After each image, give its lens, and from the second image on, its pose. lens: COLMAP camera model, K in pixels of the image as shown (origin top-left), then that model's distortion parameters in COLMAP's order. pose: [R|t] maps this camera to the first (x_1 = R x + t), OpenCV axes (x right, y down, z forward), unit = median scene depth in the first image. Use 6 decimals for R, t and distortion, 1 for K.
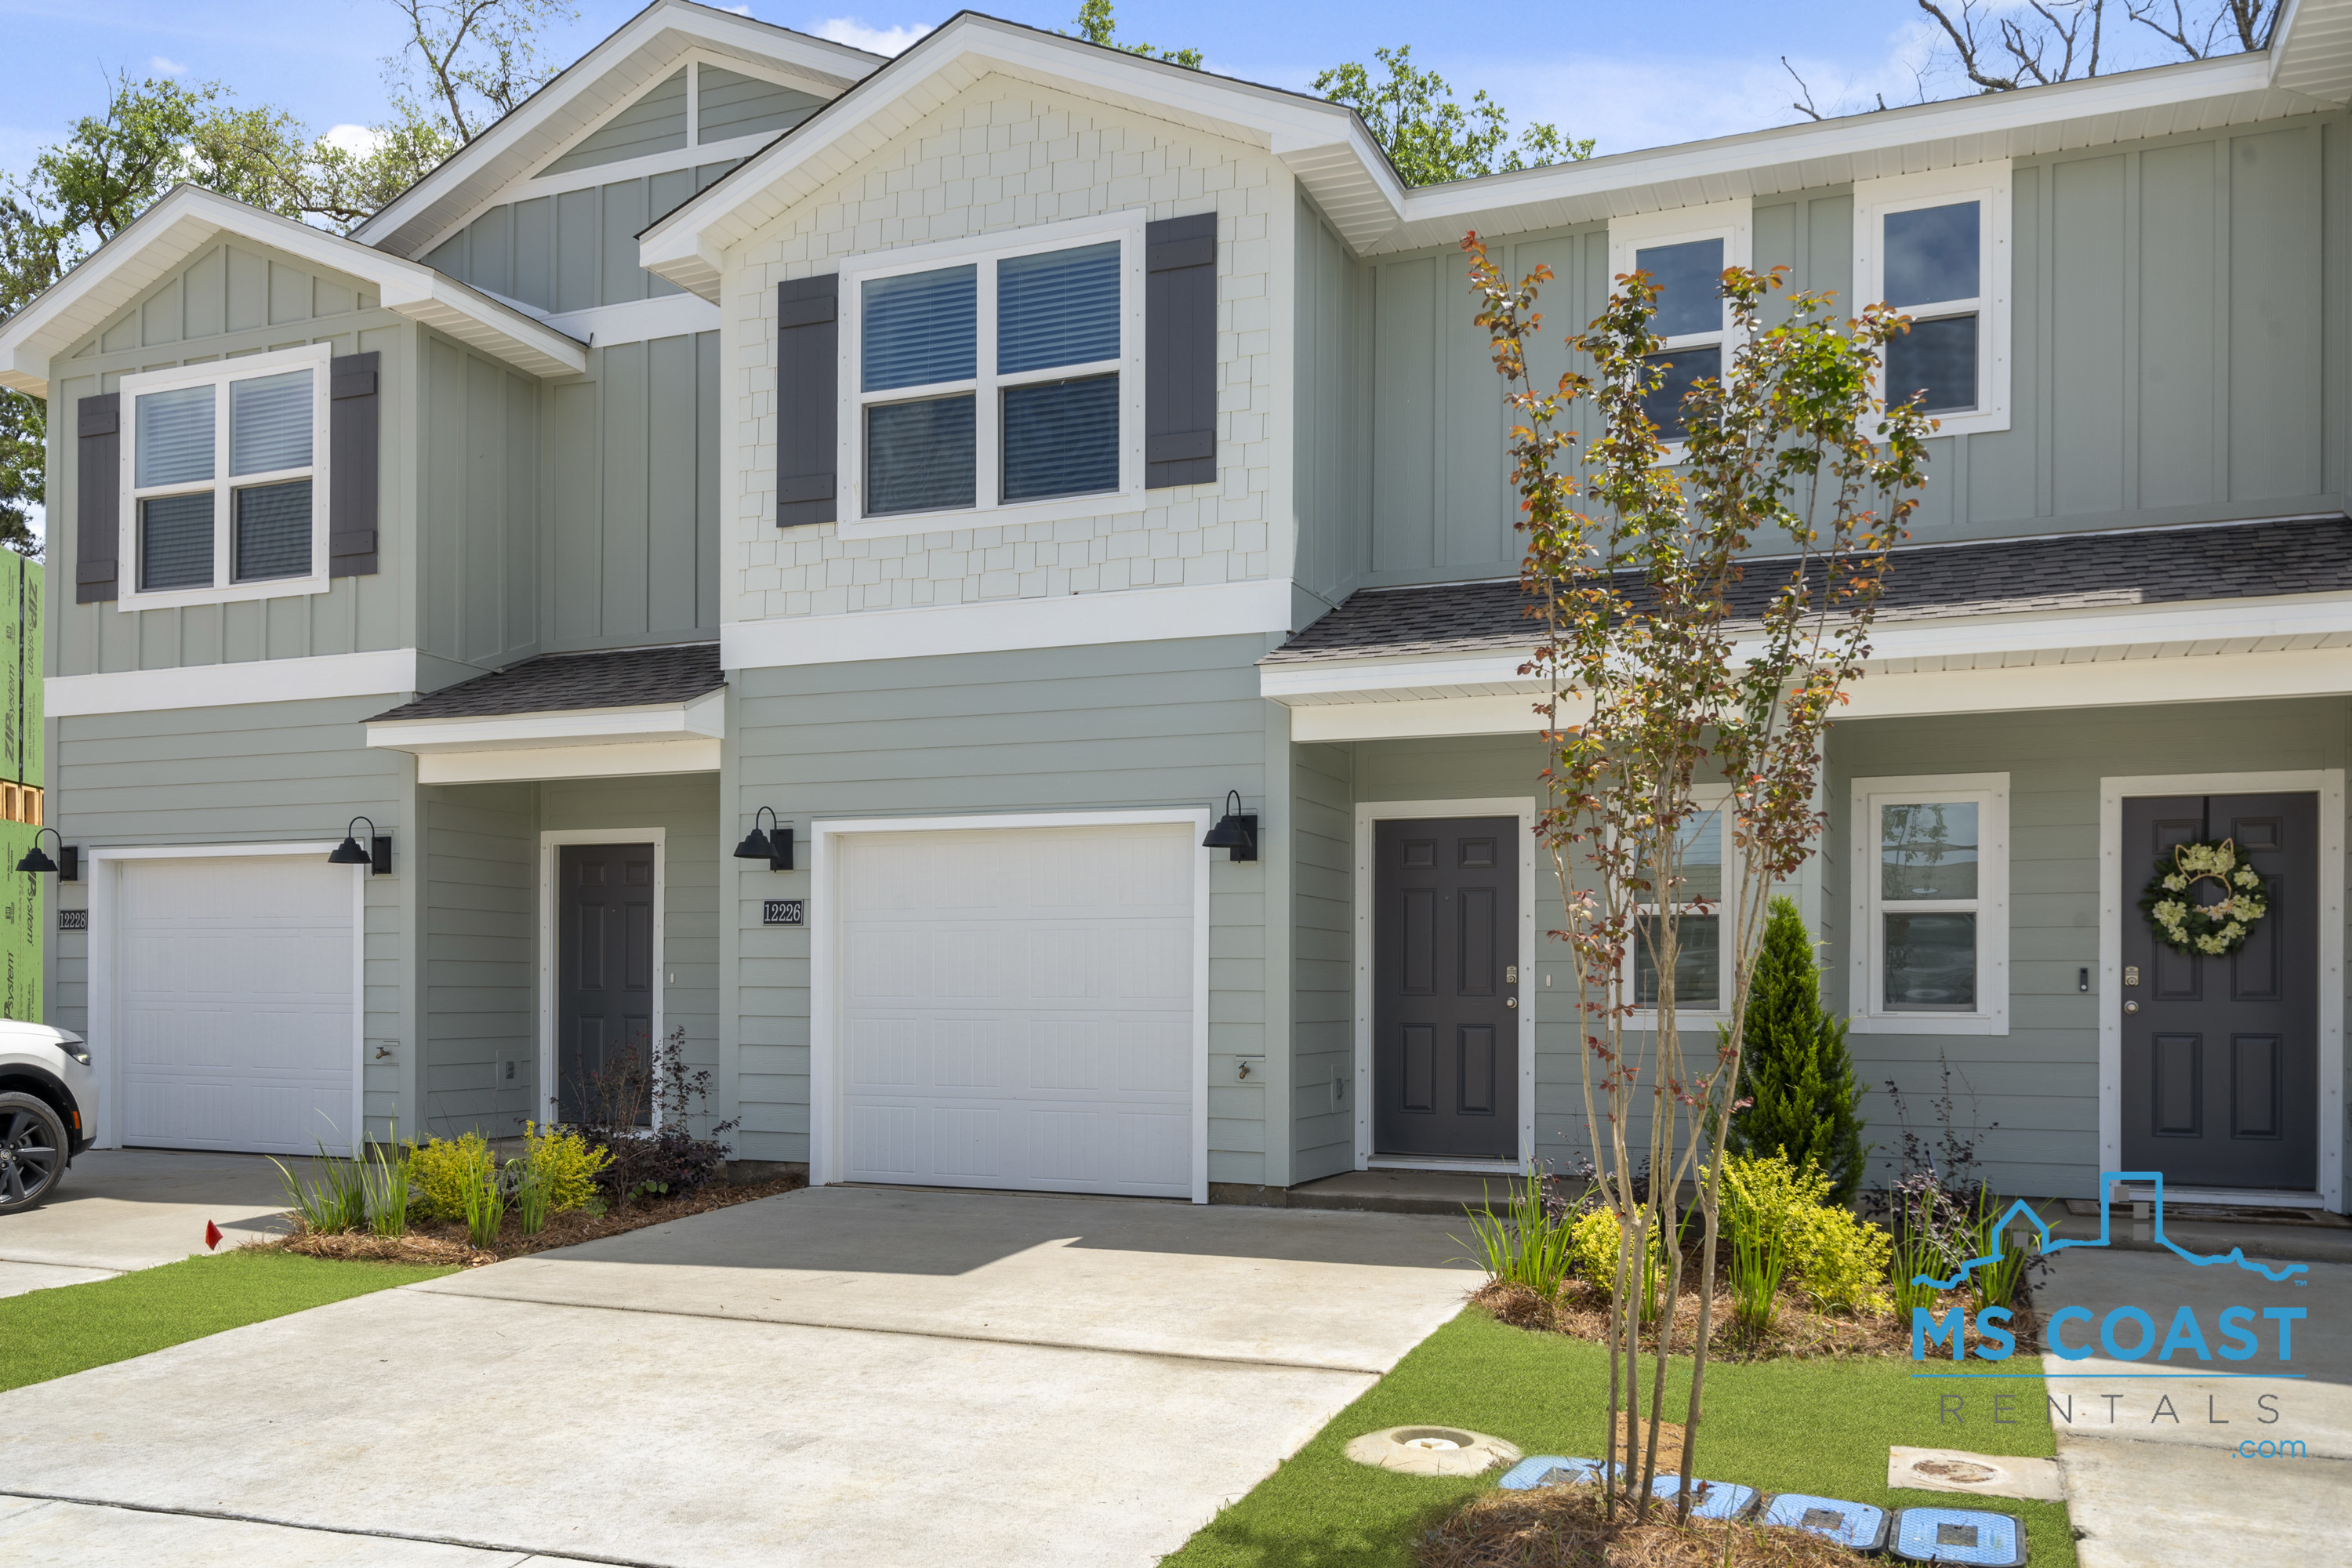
lens RADIAL K [[1813.4, 0, 1175.6], [0, 1813.4, 775.8], [0, 0, 1]] dist [0.004852, -0.002226]
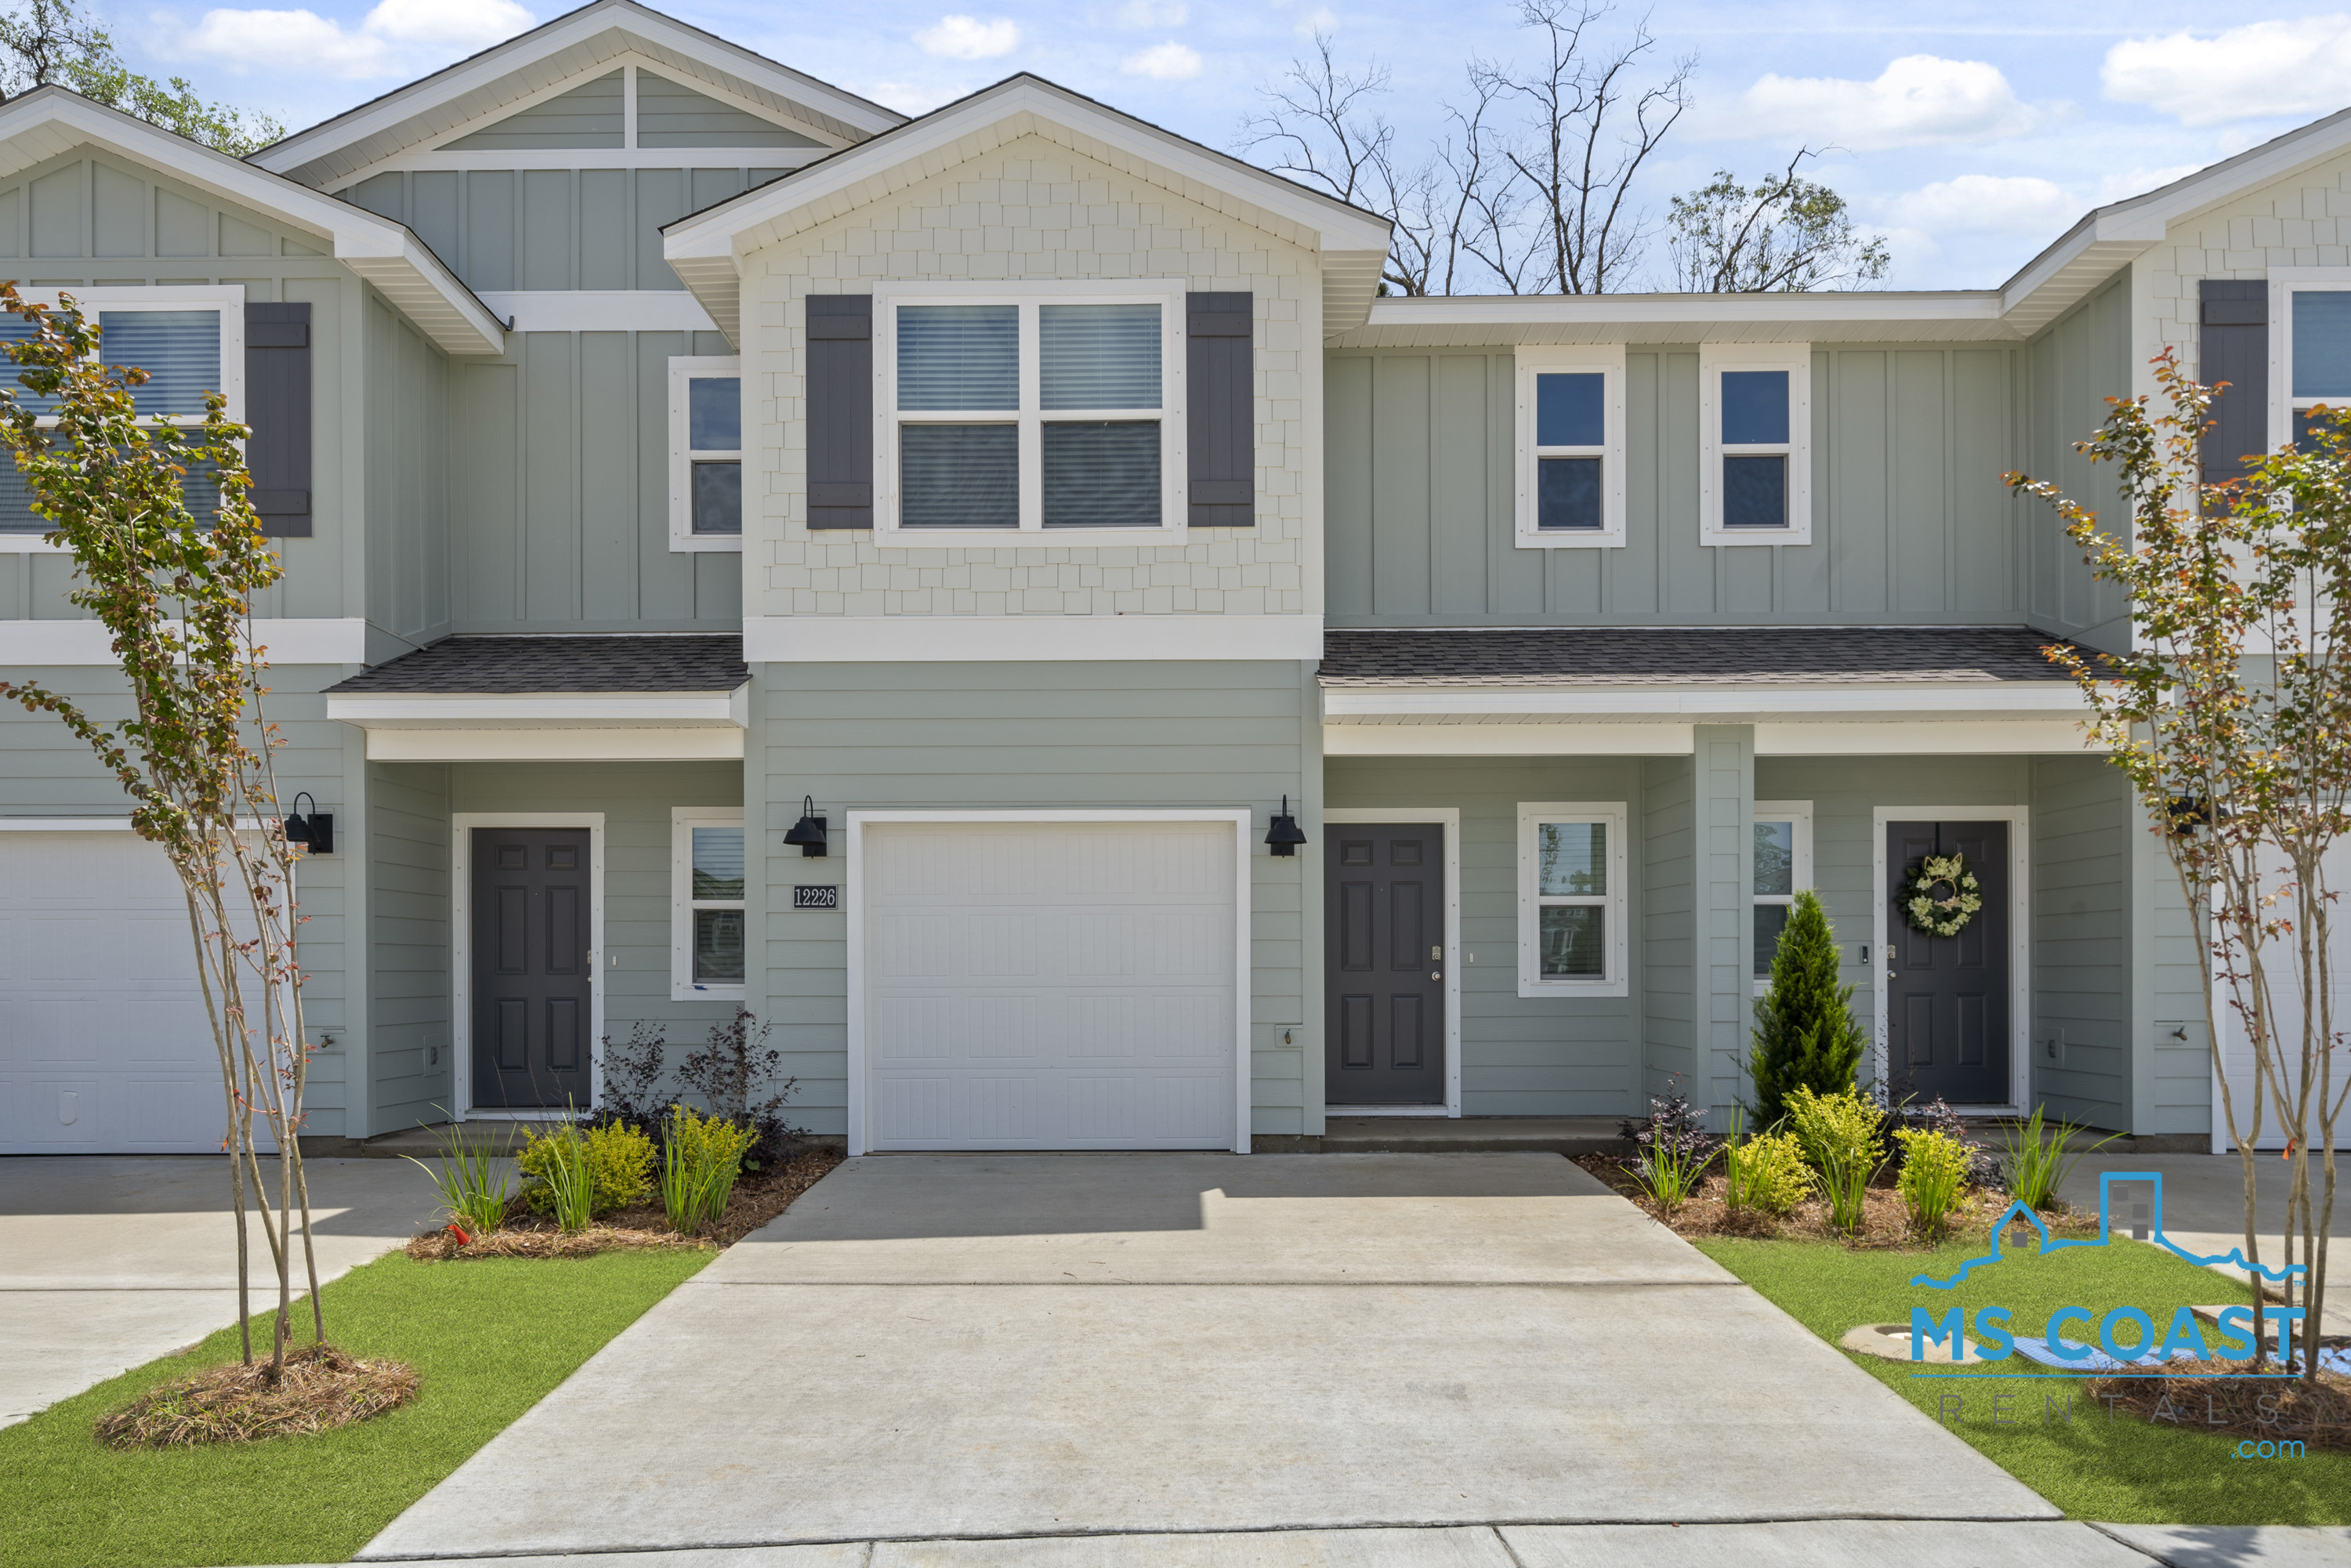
lens RADIAL K [[1507.8, 0, 1175.4], [0, 1507.8, 796.1], [0, 0, 1]] dist [0.004166, 0.004713]
pose [[0.933690, 0.032856, 0.356571, -0.342980], [-0.033963, 0.999418, -0.003158, 0.013164], [-0.356467, -0.009162, 0.934263, 0.116289]]
